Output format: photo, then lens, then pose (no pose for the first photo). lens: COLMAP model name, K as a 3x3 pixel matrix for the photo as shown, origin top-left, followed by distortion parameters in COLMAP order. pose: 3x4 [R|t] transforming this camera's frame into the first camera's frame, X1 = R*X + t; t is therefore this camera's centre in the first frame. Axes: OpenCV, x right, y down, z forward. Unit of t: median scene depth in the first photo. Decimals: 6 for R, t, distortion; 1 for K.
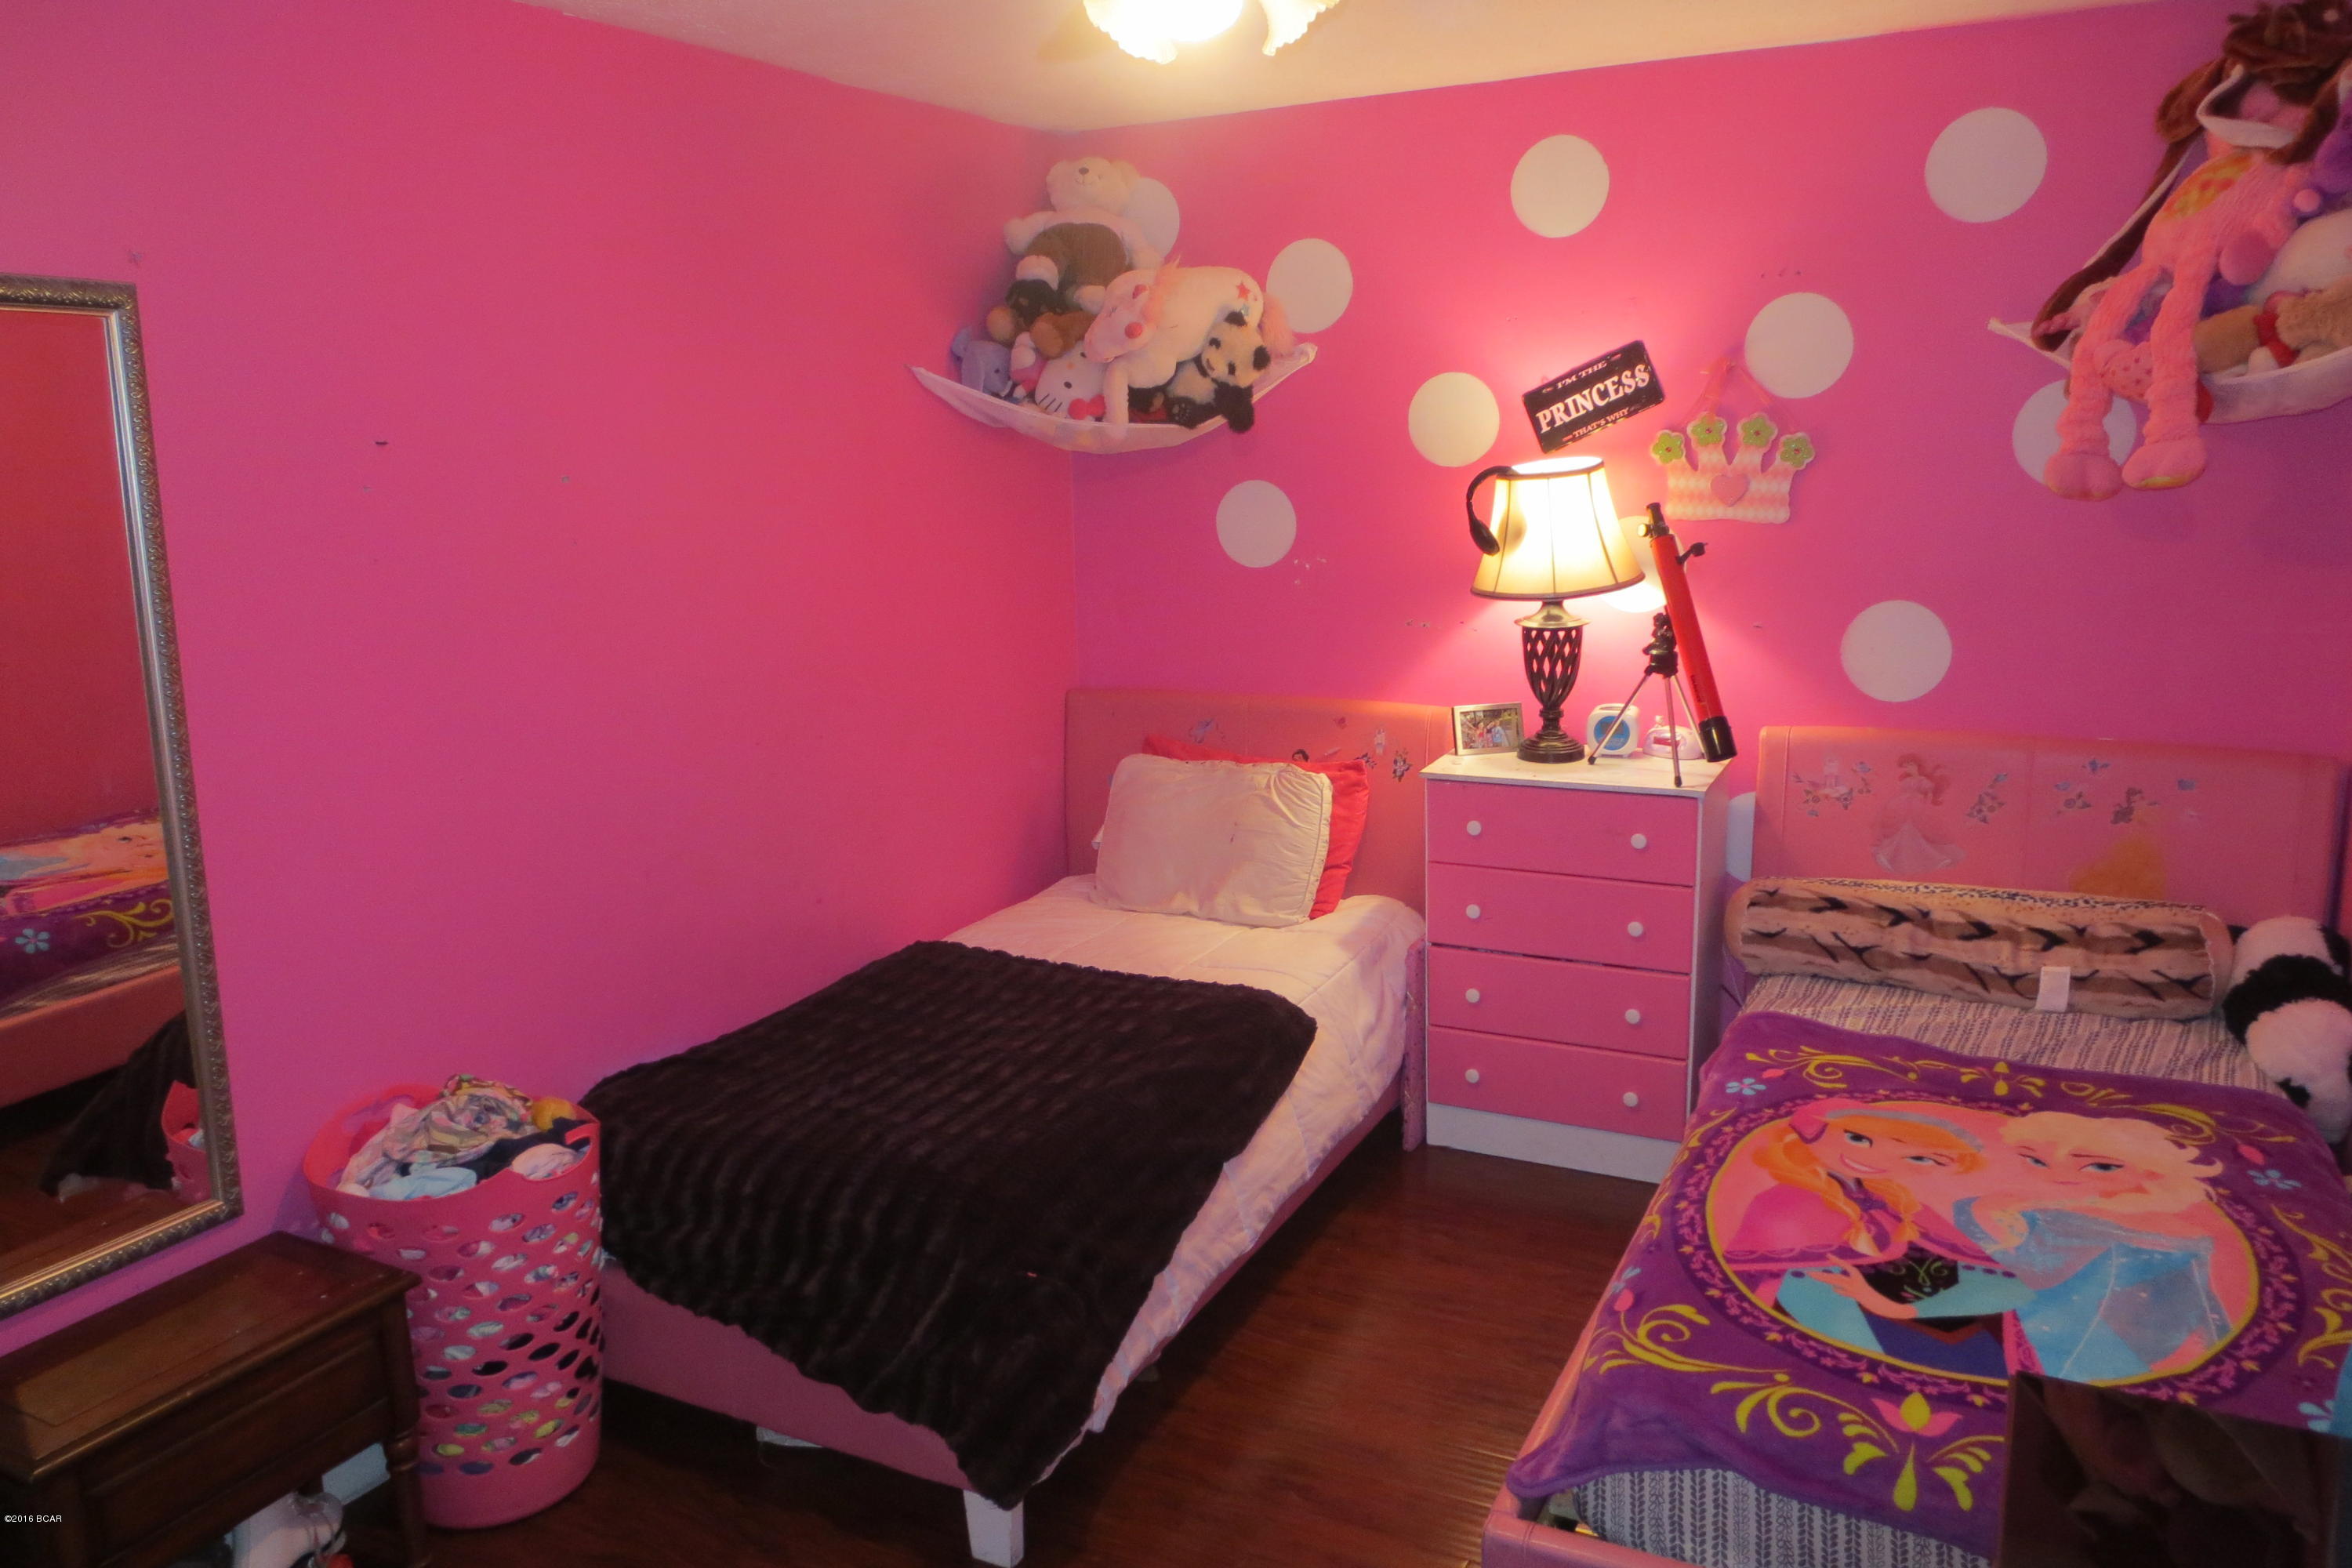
lens RADIAL K [[1680.1, 0, 1171.1], [0, 1680.1, 781.1], [0, 0, 1]] dist [-0.033050, 0.021108]
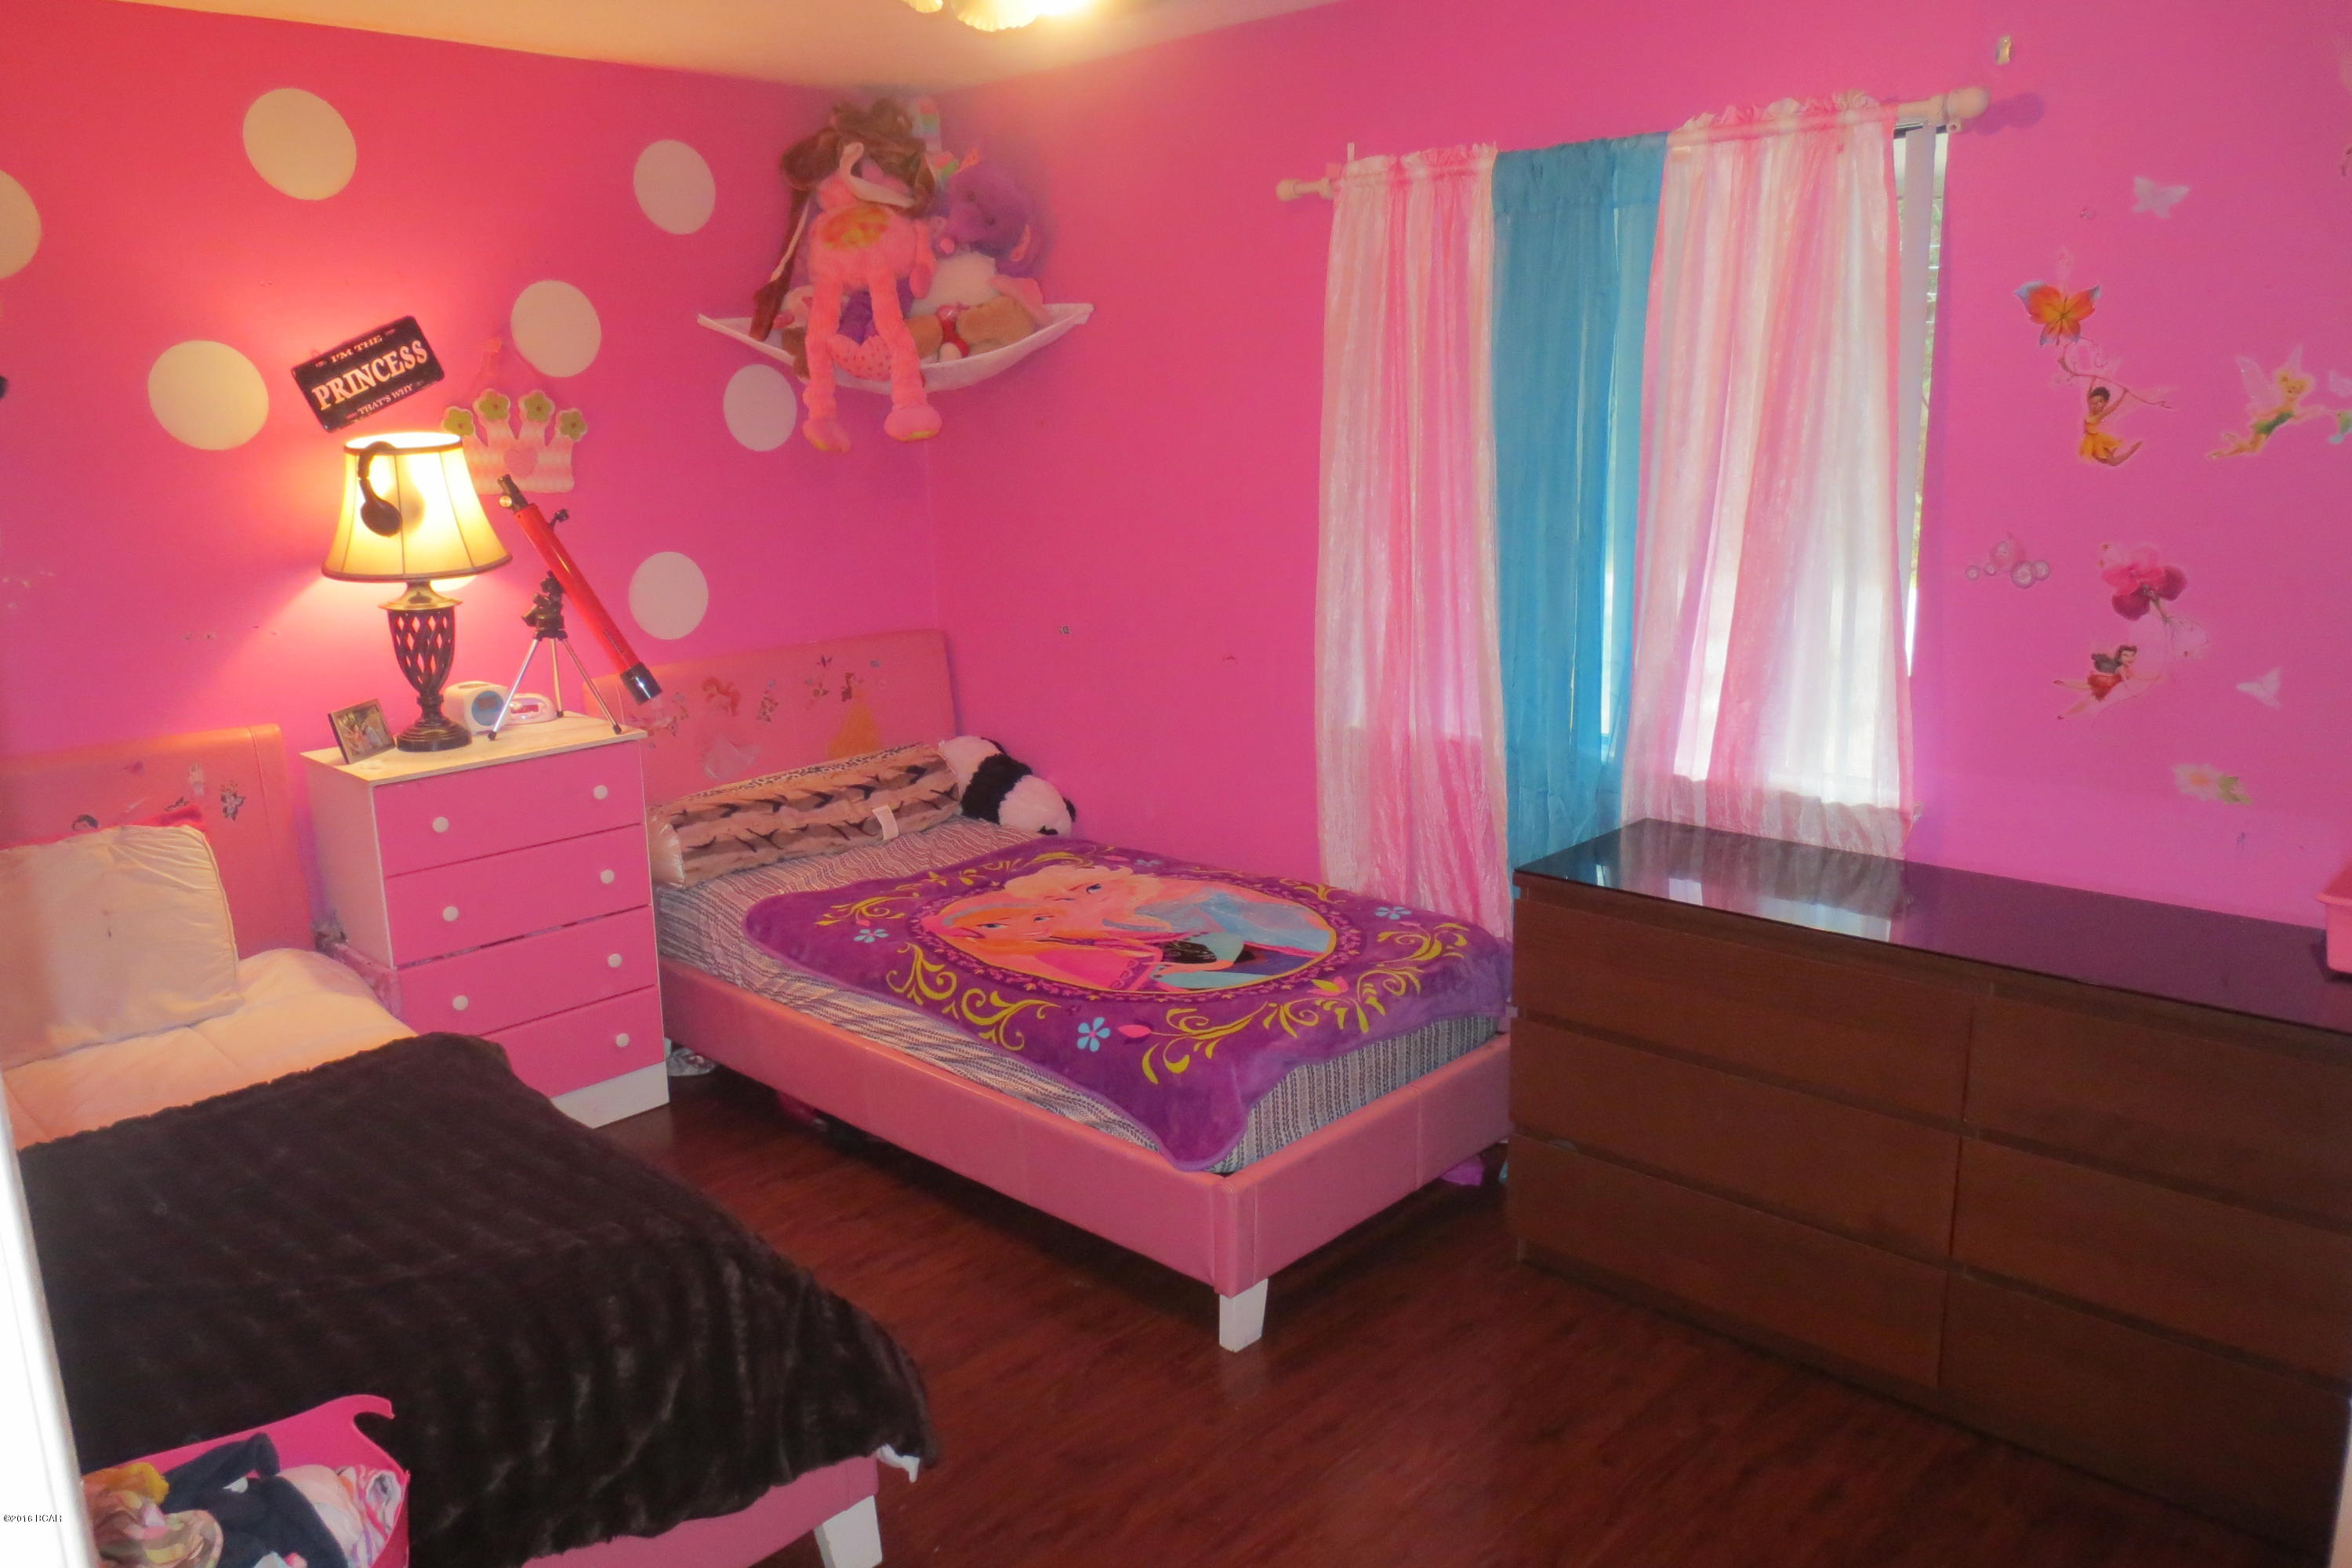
lens RADIAL K [[1680.1, 0, 1171.1], [0, 1680.1, 781.1], [0, 0, 1]] dist [-0.033050, 0.021108]
pose [[0.283619, -0.193071, 0.939300, -0.588253], [0.214810, 0.967421, 0.133990, -0.033983], [-0.934568, 0.163769, 0.315852, 0.323528]]
